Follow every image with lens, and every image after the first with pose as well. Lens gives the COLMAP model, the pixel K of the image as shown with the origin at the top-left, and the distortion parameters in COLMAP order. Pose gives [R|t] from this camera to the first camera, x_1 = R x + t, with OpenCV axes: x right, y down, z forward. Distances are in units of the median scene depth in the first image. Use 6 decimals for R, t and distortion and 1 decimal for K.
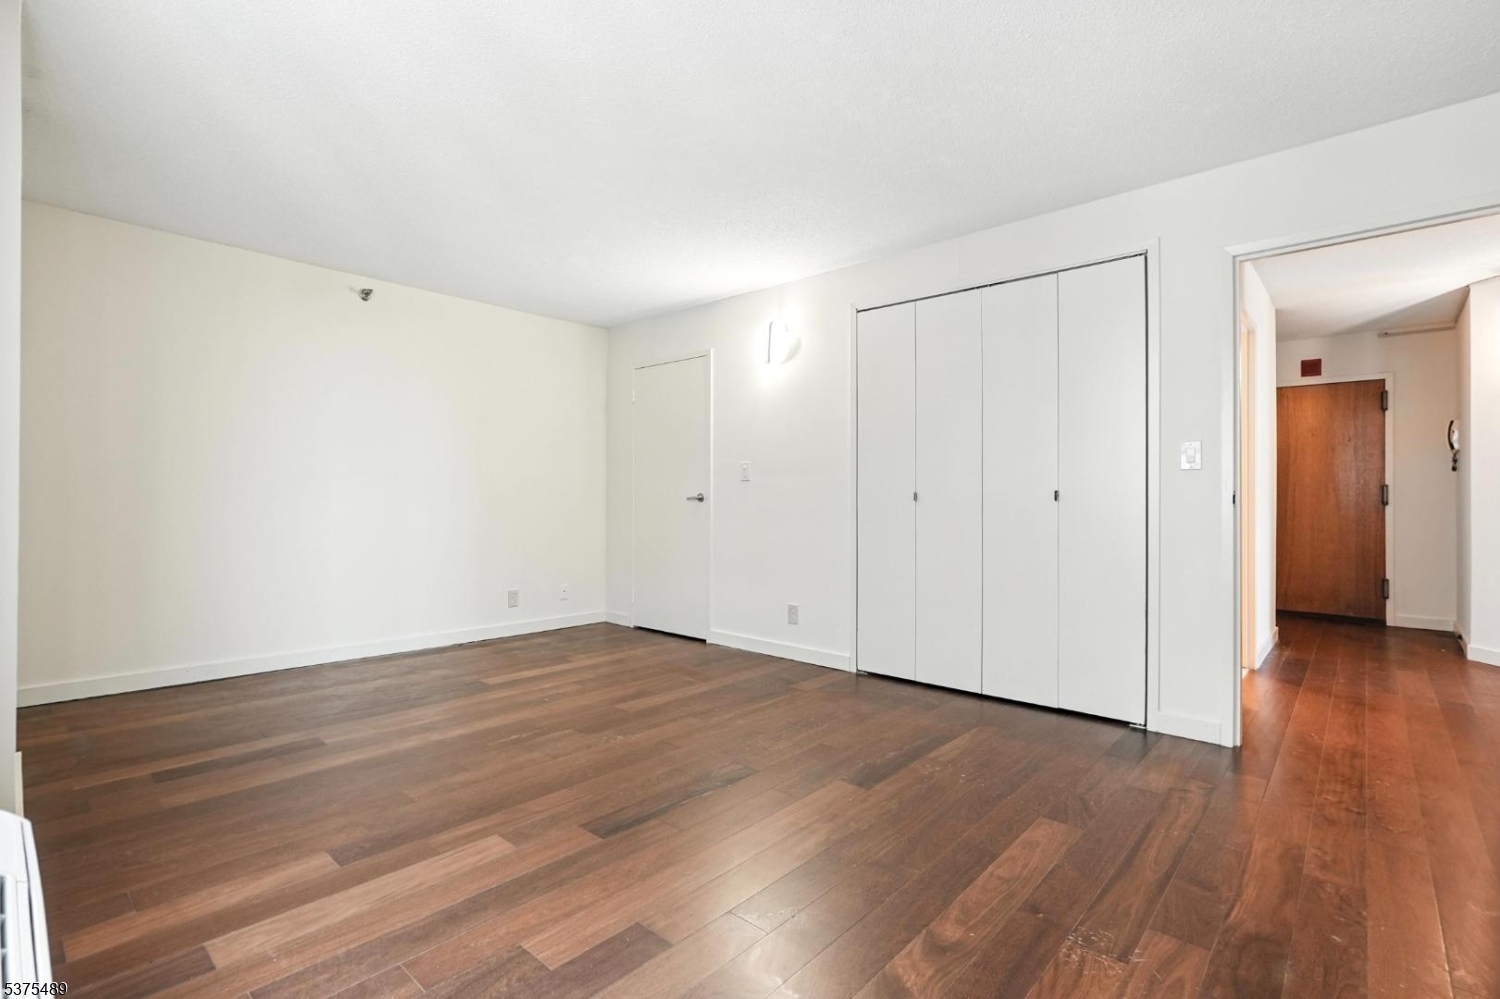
lens RADIAL K [[683.8, 0, 750.0], [0, 683.8, 499.5], [0, 0, 1]] dist [-0.001864, -0.000284]
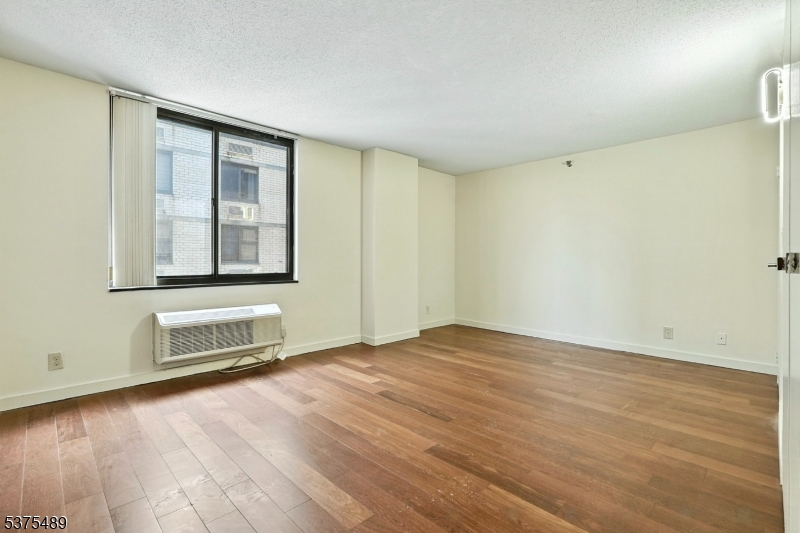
lens RADIAL K [[368.0, 0, 400.0], [0, 368.0, 266.5], [0, 0, 1]] dist [0.001053, 0.000499]
pose [[-0.053201, 0.004913, -0.998572, 0.906022], [-0.002576, 0.999984, 0.005057, -0.002400], [0.998580, 0.002841, -0.053188, 0.884313]]
